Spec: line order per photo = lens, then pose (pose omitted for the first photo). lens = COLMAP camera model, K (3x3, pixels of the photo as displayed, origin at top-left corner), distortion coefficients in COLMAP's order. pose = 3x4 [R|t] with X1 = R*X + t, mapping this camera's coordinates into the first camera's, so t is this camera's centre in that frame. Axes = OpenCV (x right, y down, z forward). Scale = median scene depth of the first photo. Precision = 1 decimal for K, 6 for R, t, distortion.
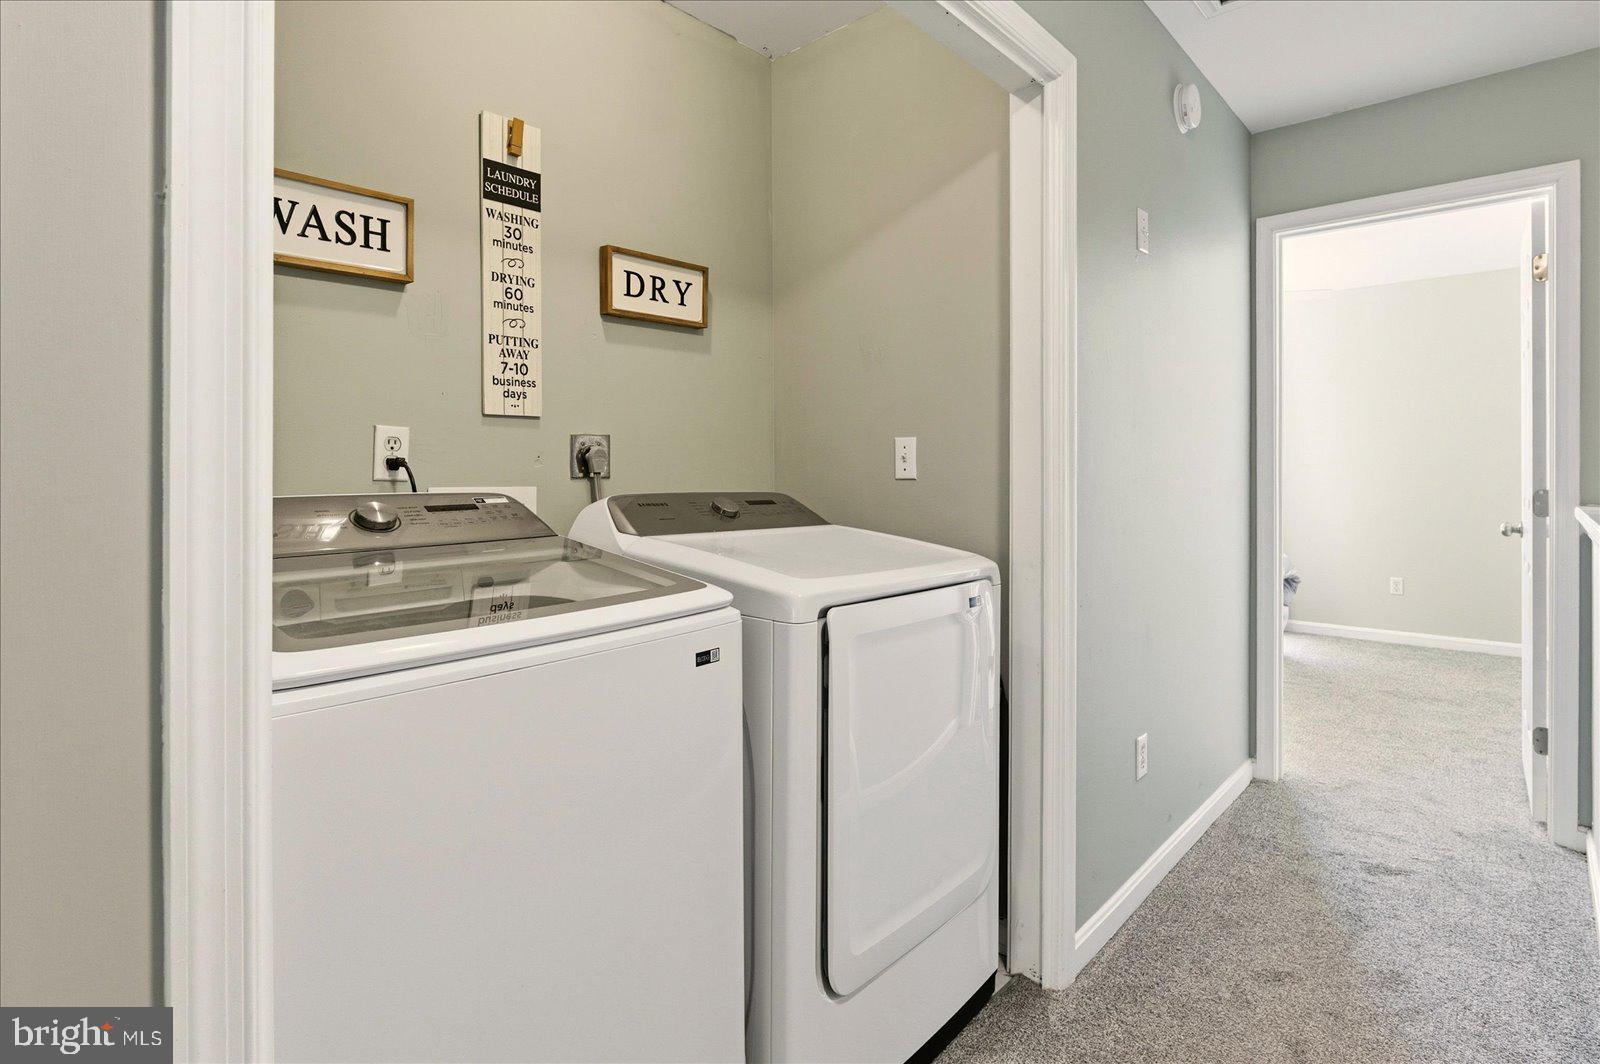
lens RADIAL K [[814.0, 0, 795.9], [0, 814.0, 472.2], [0, 0, 1]] dist [-0.001614, -0.001354]
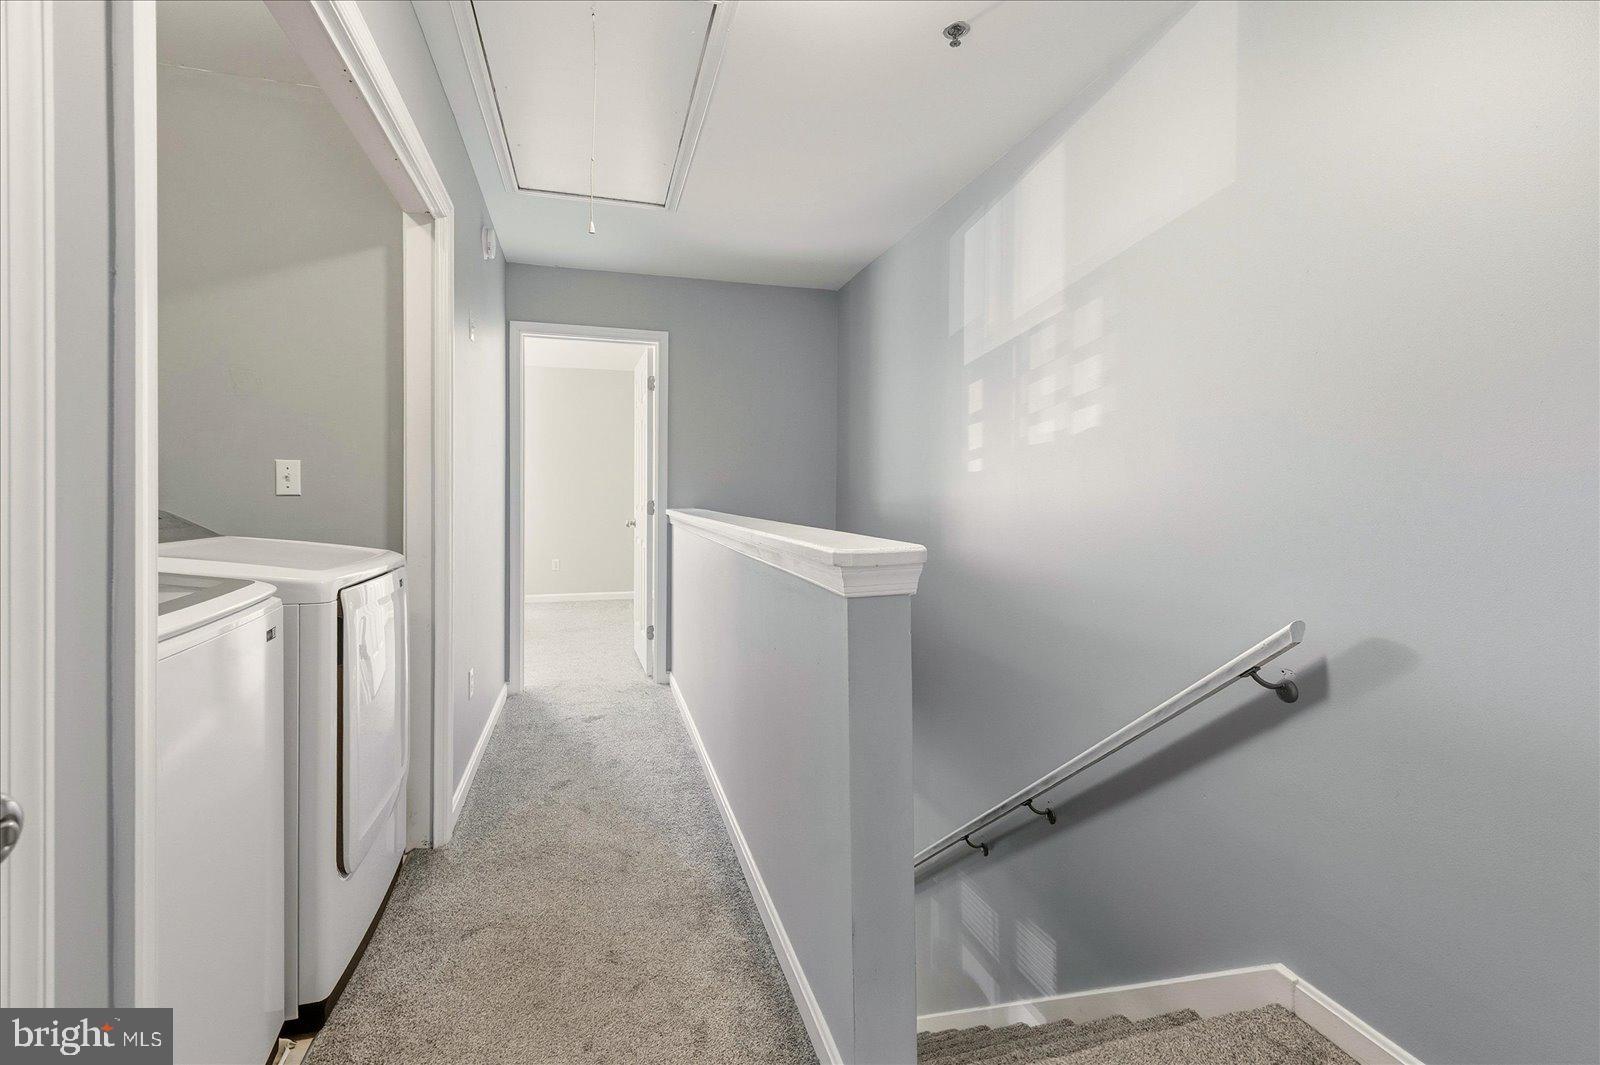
lens RADIAL K [[683.7, 0, 795.5], [0, 683.7, 508.5], [0, 0, 1]] dist [-0.000611, 0.000192]
pose [[0.517262, -0.017238, 0.855653, -0.343062], [-0.006945, 0.999680, 0.024338, -0.001928], [-0.855799, -0.018531, 0.516977, -0.143862]]
